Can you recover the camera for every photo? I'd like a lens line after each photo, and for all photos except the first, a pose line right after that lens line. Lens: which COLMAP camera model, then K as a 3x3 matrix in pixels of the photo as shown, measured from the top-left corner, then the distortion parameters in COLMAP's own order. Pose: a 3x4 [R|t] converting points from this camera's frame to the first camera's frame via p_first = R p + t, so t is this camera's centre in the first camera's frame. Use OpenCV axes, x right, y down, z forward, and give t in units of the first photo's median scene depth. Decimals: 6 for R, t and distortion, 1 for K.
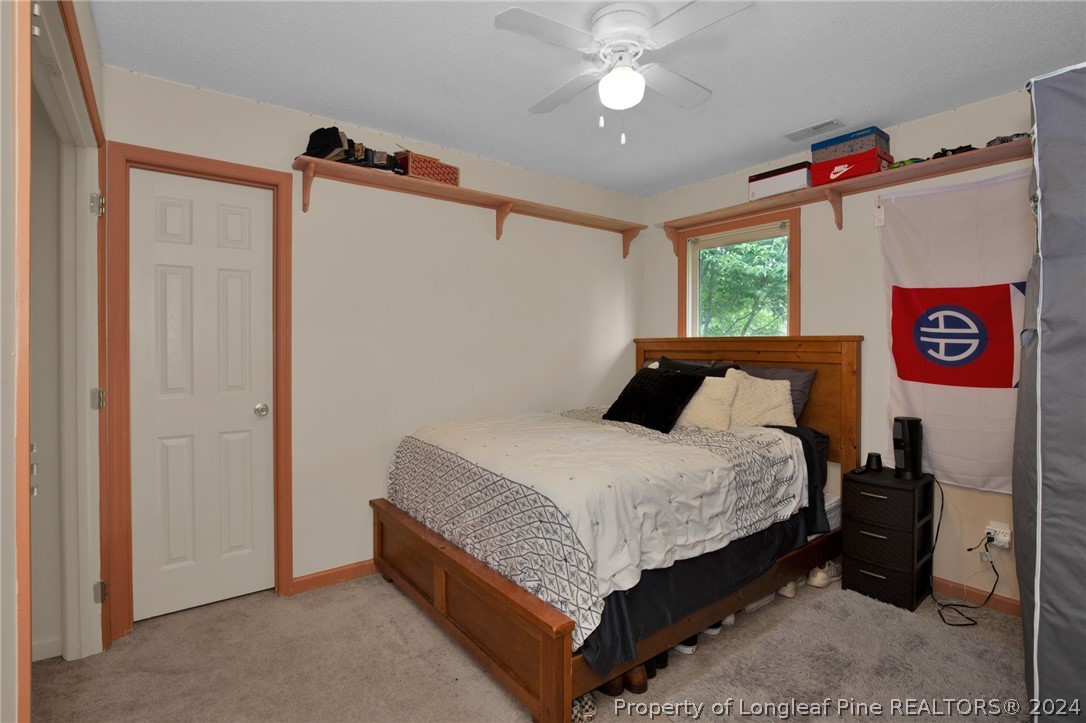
lens RADIAL K [[512.6, 0, 537.3], [0, 512.6, 355.4], [0, 0, 1]] dist [-0.019666, 0.000843]
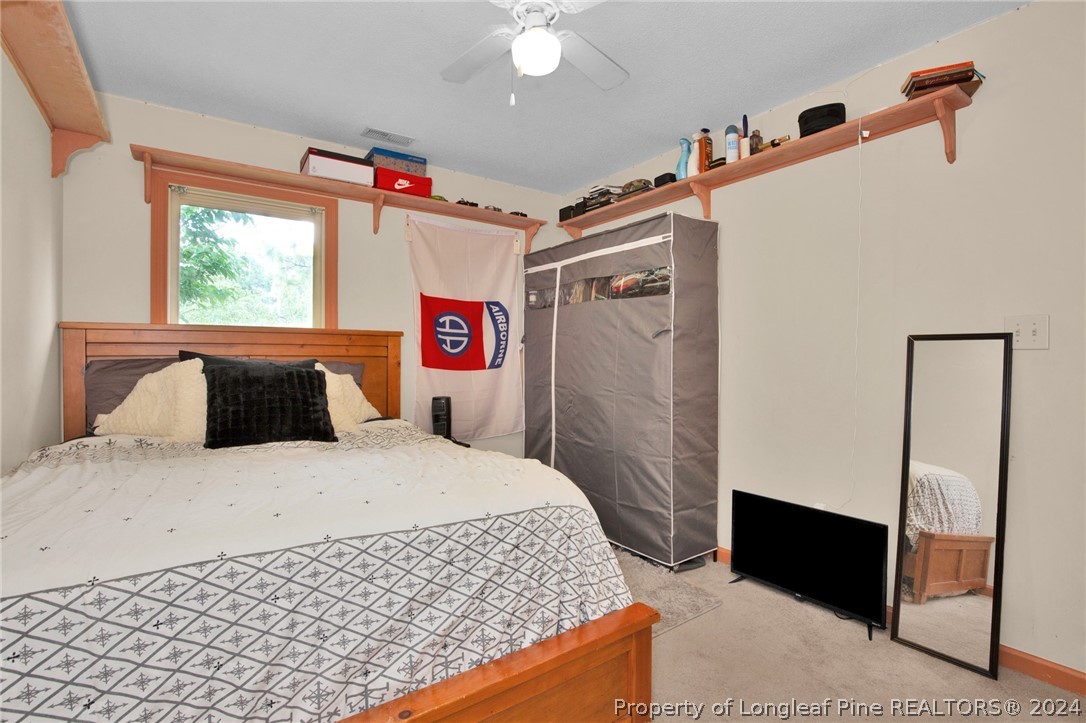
lens RADIAL K [[512.6, 0, 537.3], [0, 512.6, 355.4], [0, 0, 1]] dist [-0.019666, 0.000843]
pose [[0.045694, 0.001860, 0.998954, -0.553238], [0.013806, 0.999902, -0.002493, 0.024334], [-0.998860, 0.013905, 0.045664, 0.695092]]
